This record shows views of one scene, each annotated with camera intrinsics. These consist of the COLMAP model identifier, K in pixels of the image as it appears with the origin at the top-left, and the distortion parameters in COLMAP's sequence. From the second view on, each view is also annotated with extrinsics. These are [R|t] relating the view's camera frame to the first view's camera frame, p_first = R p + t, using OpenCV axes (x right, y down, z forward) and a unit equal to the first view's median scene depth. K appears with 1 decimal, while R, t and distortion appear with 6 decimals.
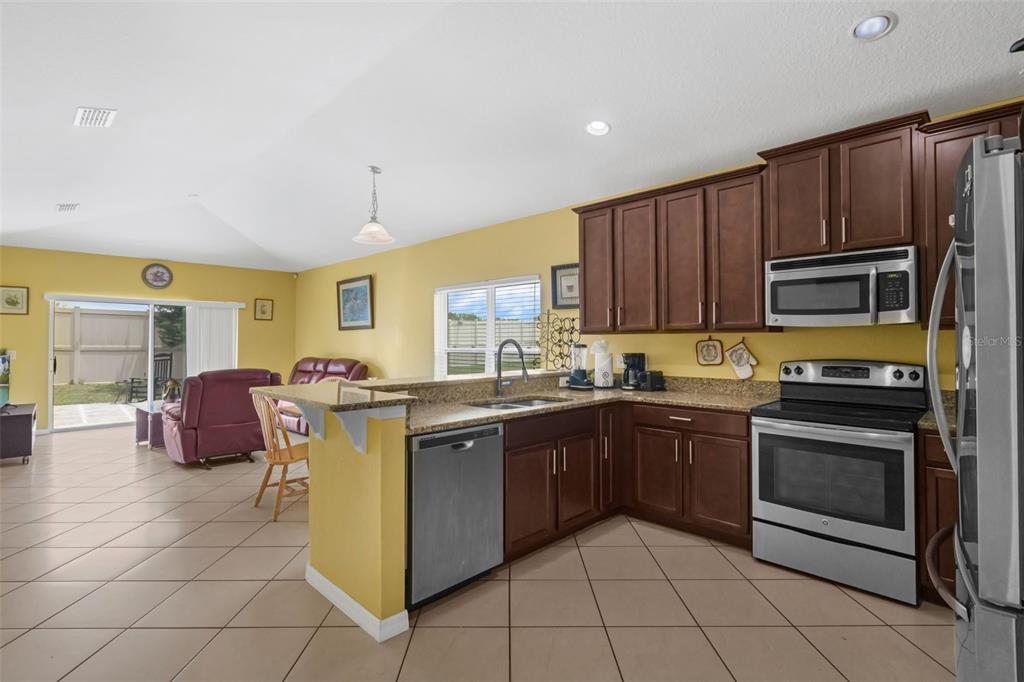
lens RADIAL K [[485.8, 0, 512.0], [0, 485.8, 341.0], [0, 0, 1]] dist [-0.001273, -0.000176]
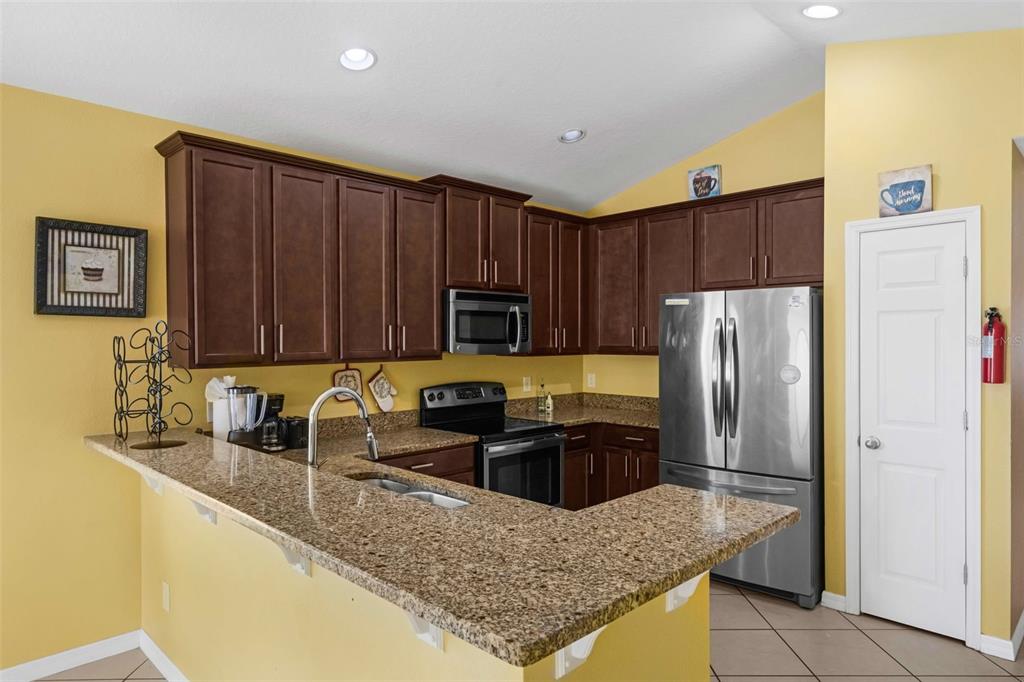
lens RADIAL K [[624.5, 0, 512.0], [0, 624.5, 341.0], [0, 0, 1]] dist [0.000945, 0.000233]
pose [[0.023409, -0.004030, 0.999718, -0.650394], [0.004420, 0.999983, 0.003927, -0.054167], [-0.999716, 0.004327, 0.023427, 0.737400]]
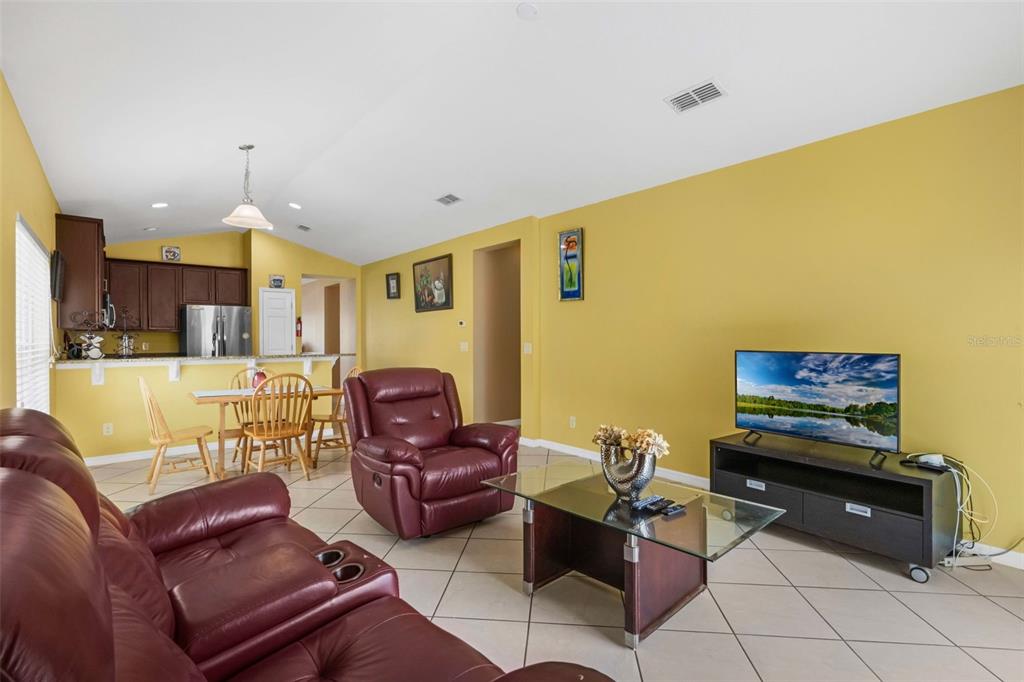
lens RADIAL K [[445.3, 0, 512.0], [0, 445.3, 341.0], [0, 0, 1]] dist [0.000060, 0.000004]
pose [[-0.994828, -0.000923, 0.101571, -1.100933], [0.000709, 0.999871, 0.016029, -0.006622], [-0.101573, 0.016018, -0.994699, 2.231854]]
